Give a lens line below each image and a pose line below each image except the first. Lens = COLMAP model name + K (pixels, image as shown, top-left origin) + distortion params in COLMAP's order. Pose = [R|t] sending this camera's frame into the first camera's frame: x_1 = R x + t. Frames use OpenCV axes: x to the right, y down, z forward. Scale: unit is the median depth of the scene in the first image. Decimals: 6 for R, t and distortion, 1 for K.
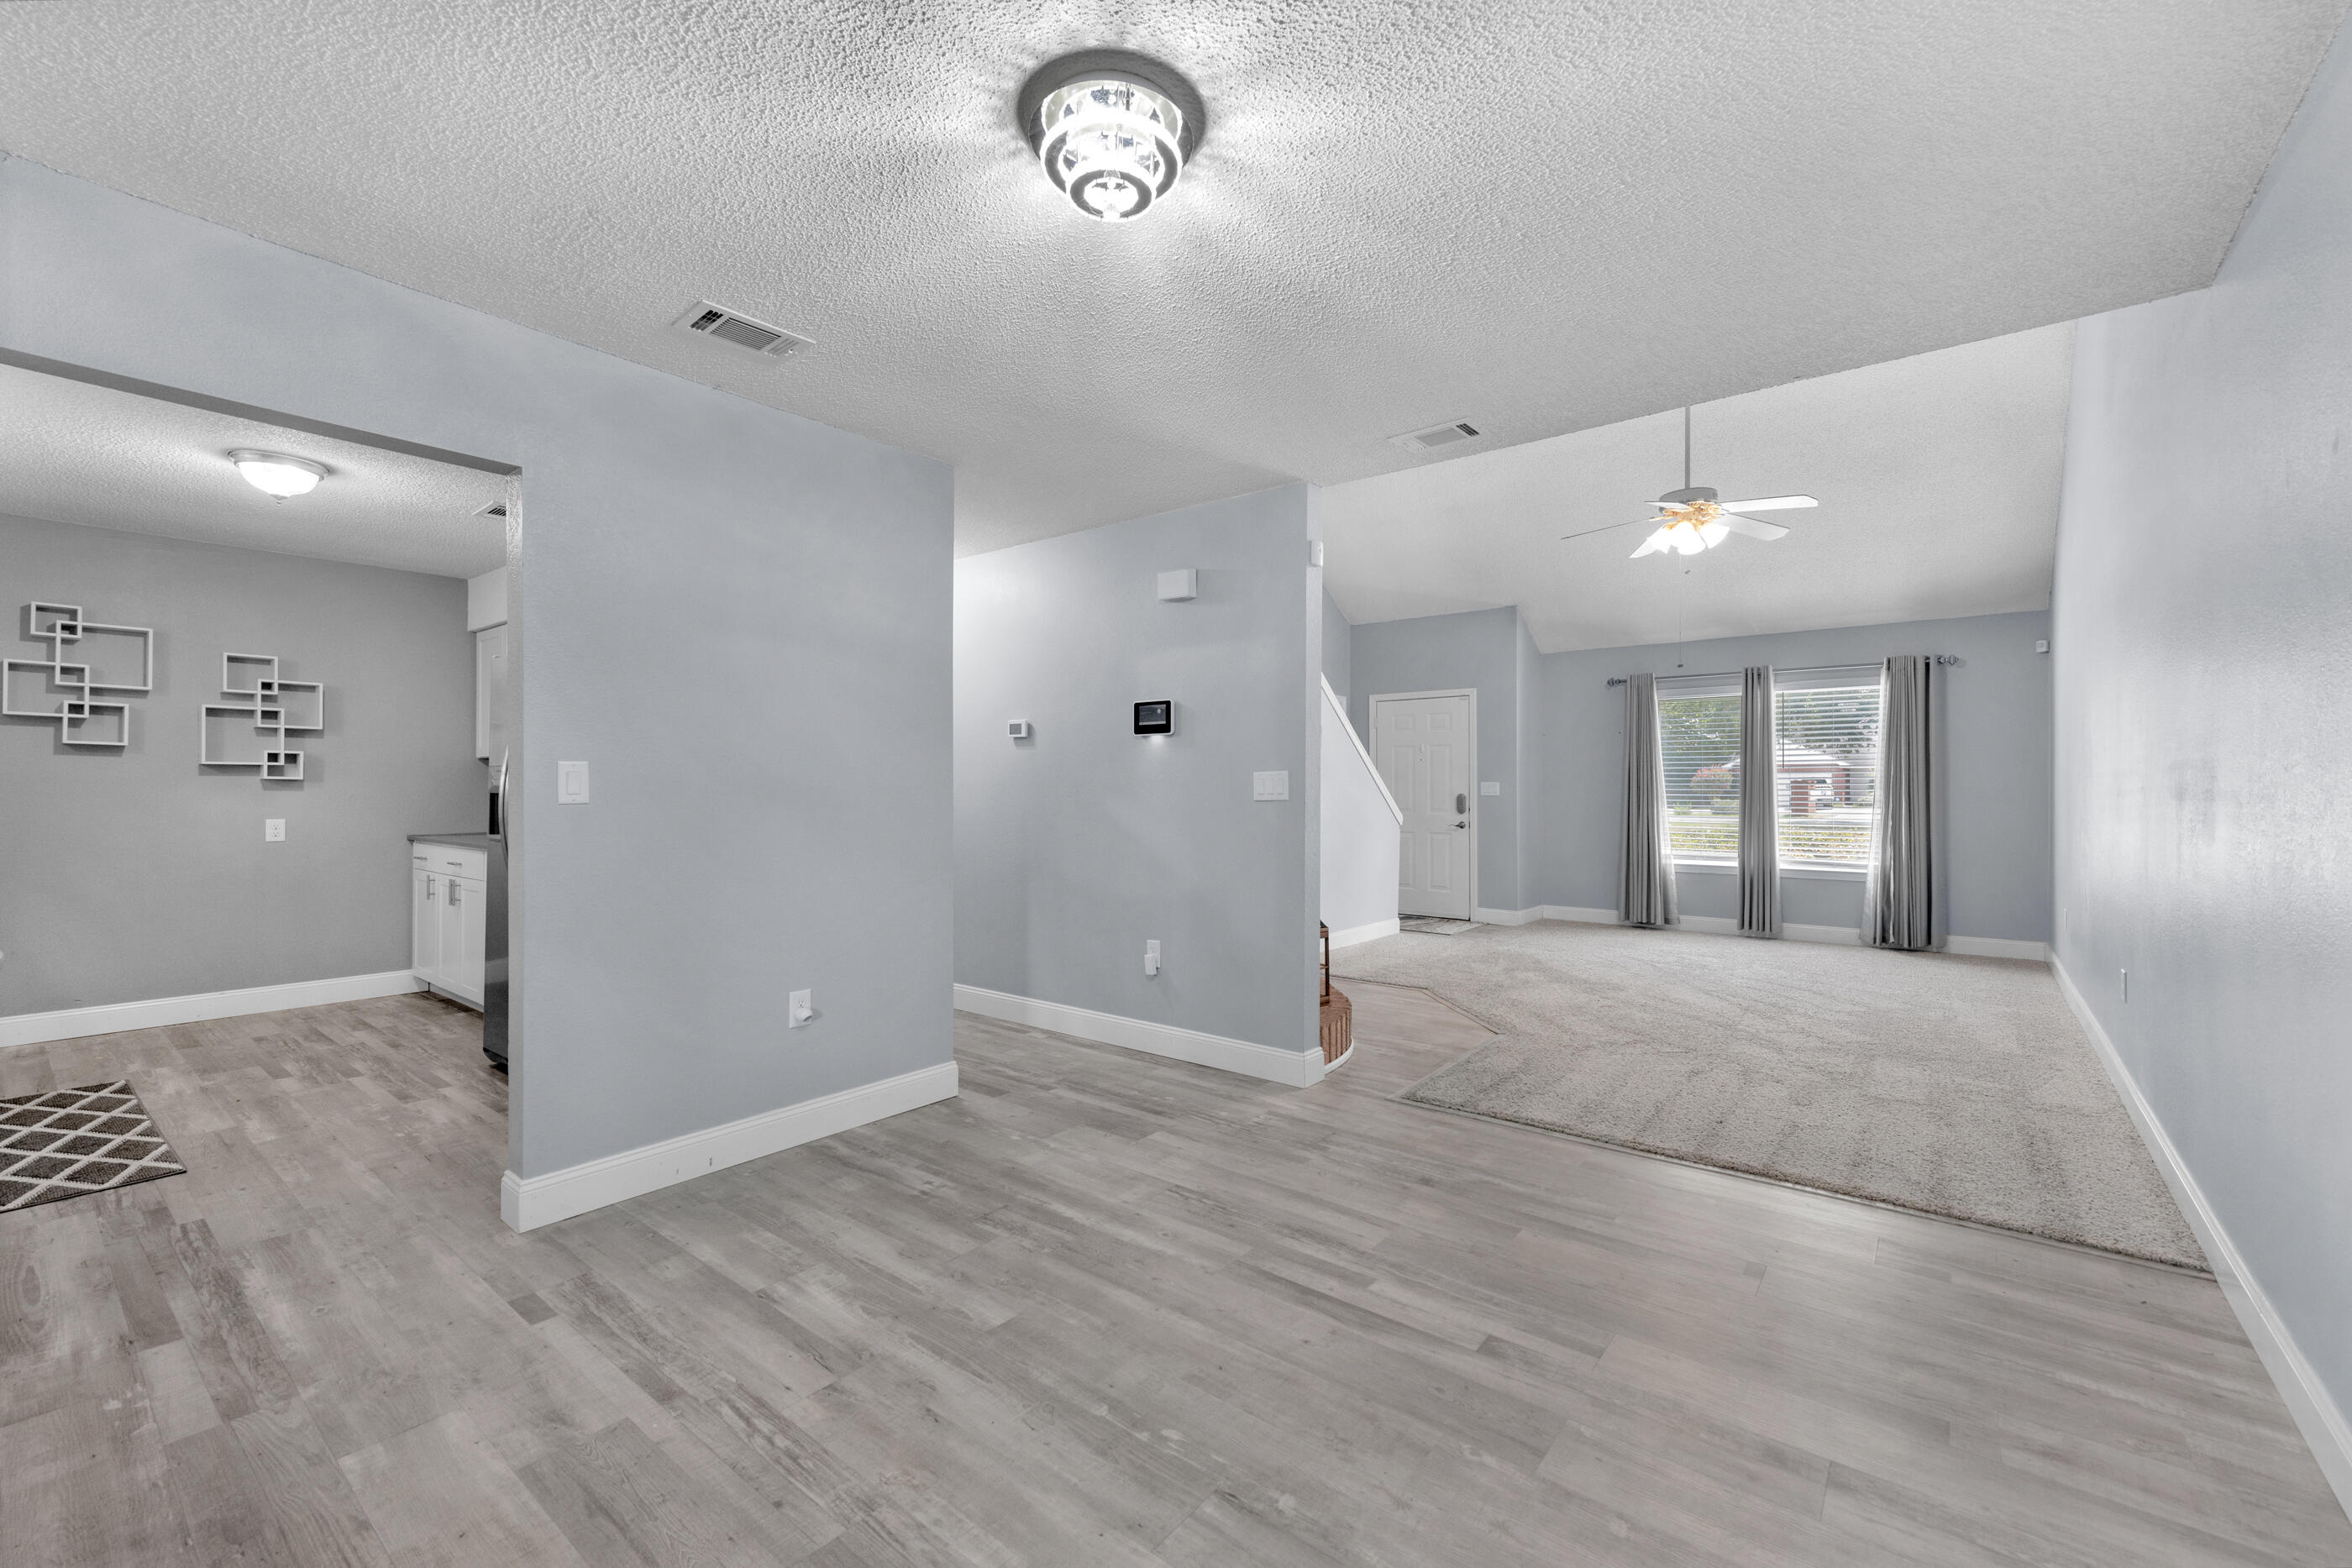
lens RADIAL K [[944.6, 0, 1197.9], [0, 944.6, 790.5], [0, 0, 1]] dist [0.003036, -0.000073]
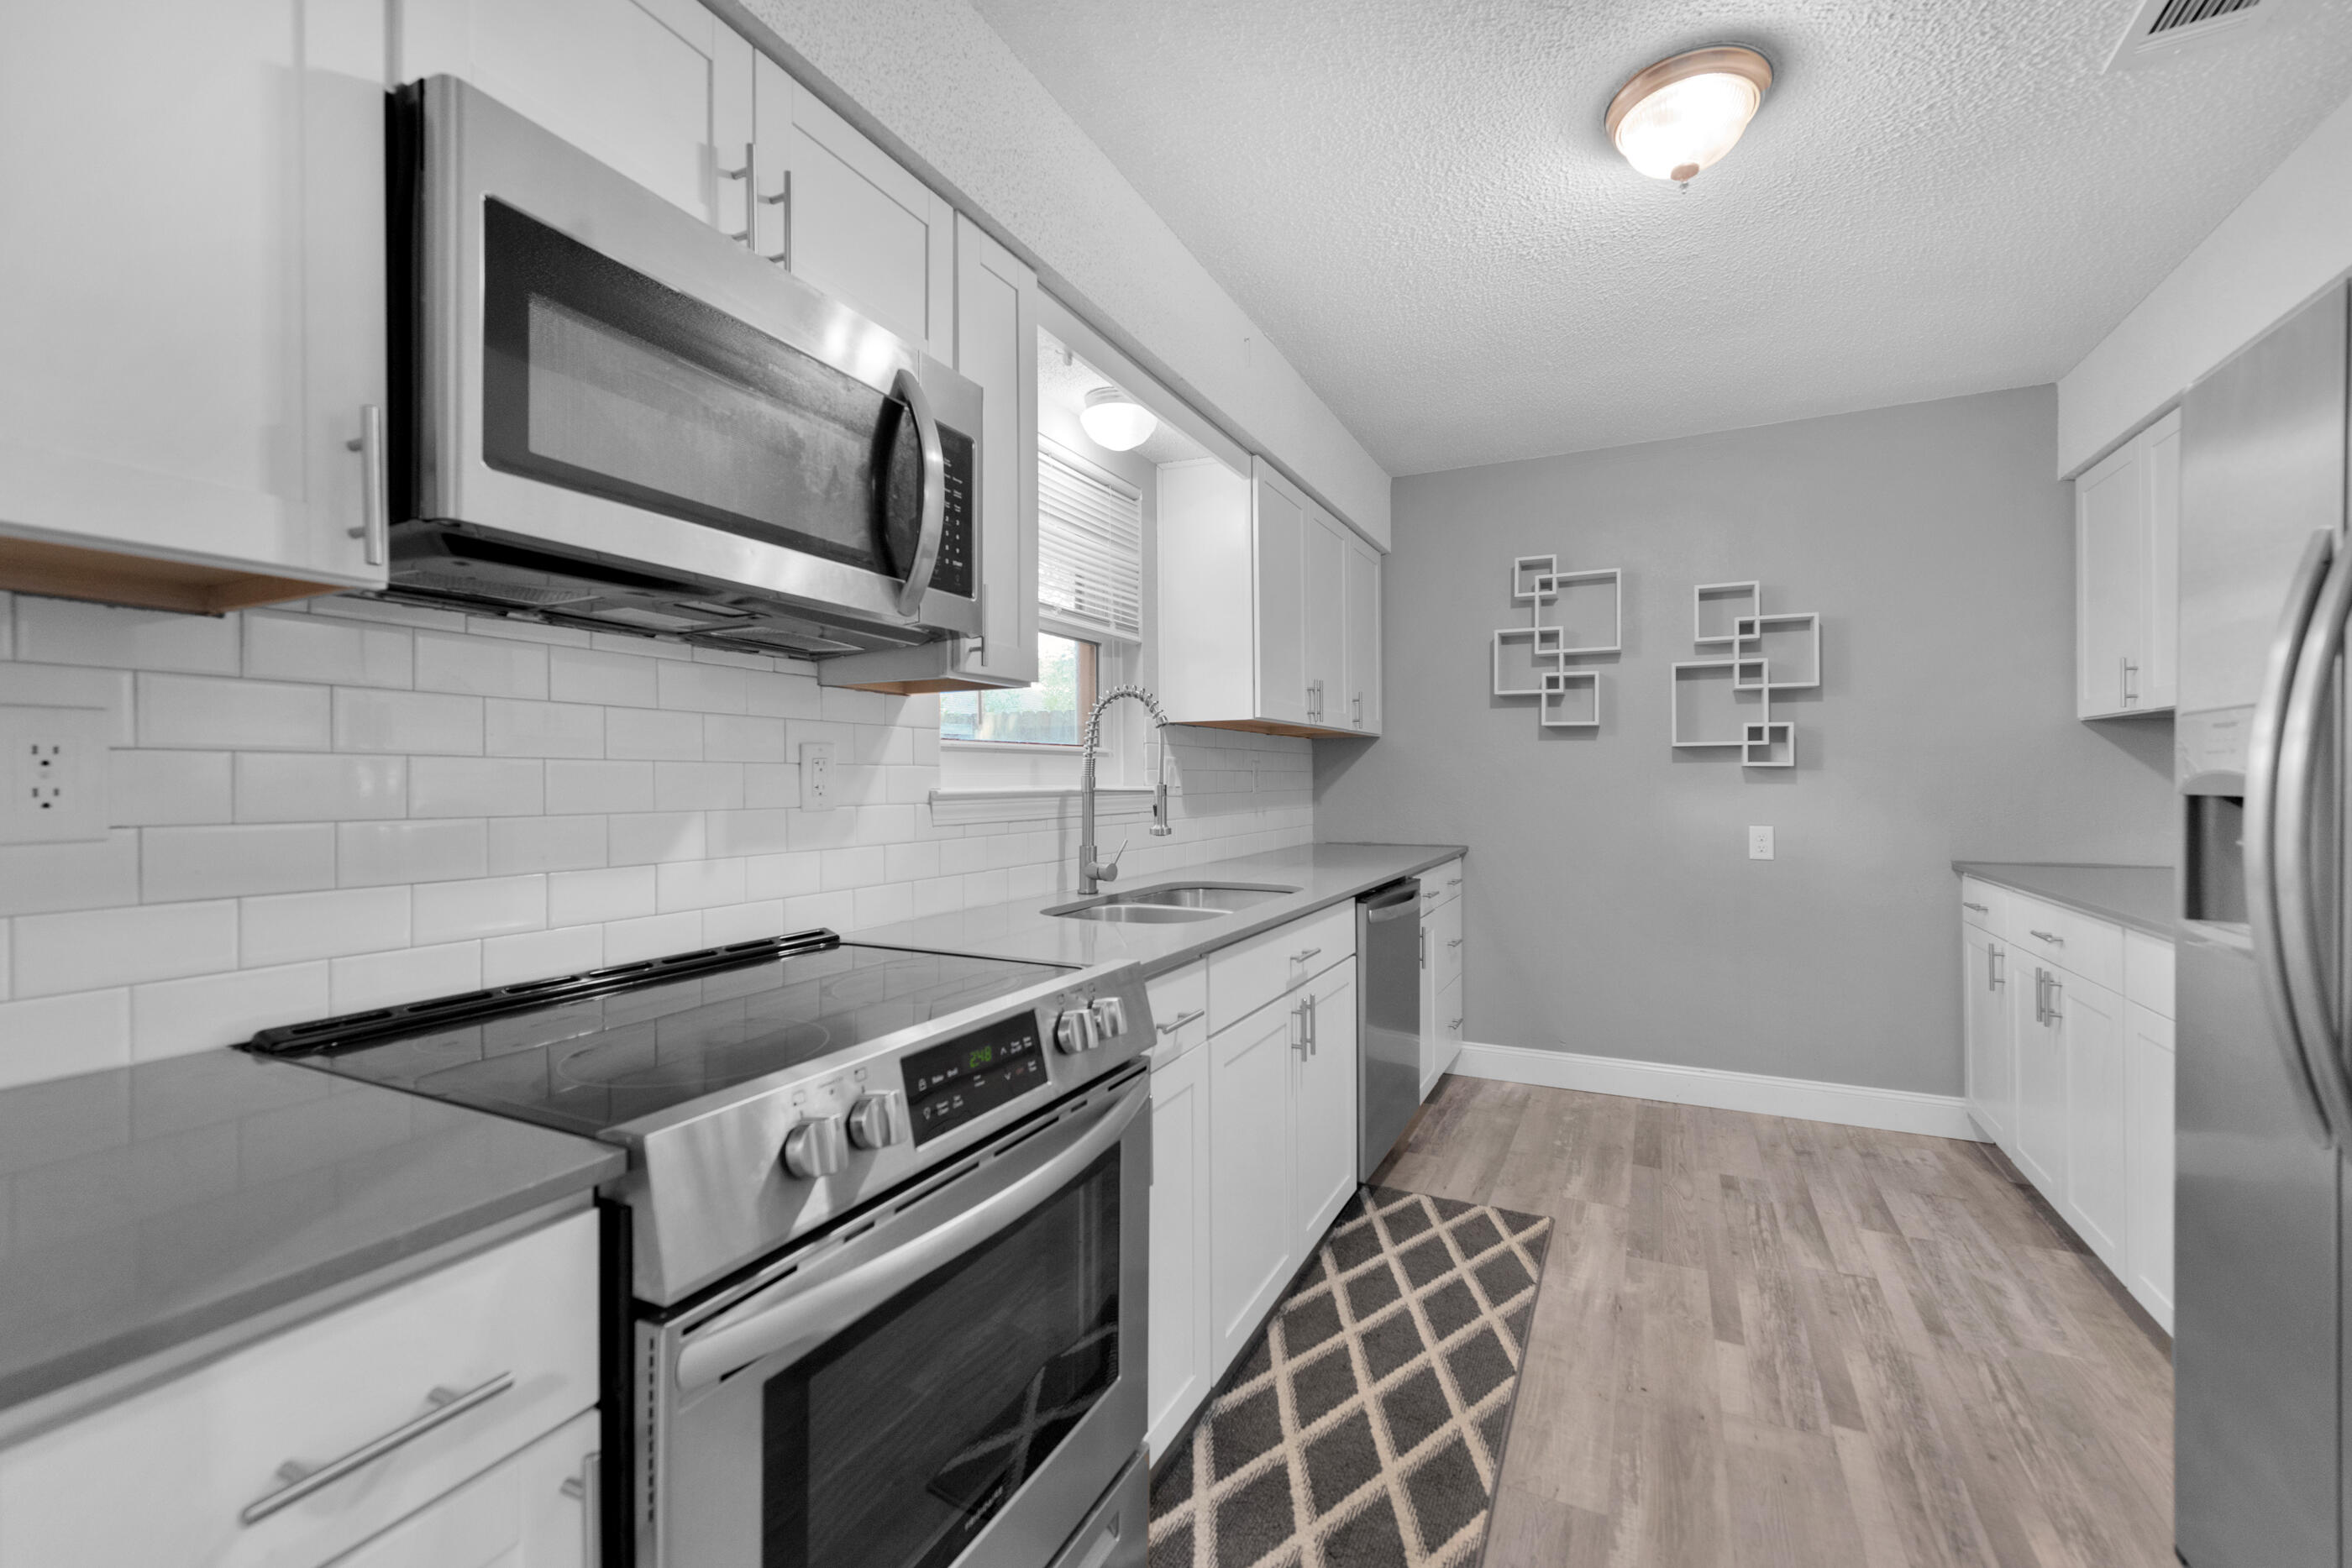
lens RADIAL K [[990.7, 0, 1166.4], [0, 990.7, 775.2], [0, 0, 1]] dist [0.000672, 0.000057]
pose [[0.201607, -0.005895, -0.979449, -0.680765], [0.000664, 0.999982, -0.005882, -0.003442], [0.979466, 0.000535, 0.201607, 0.820333]]
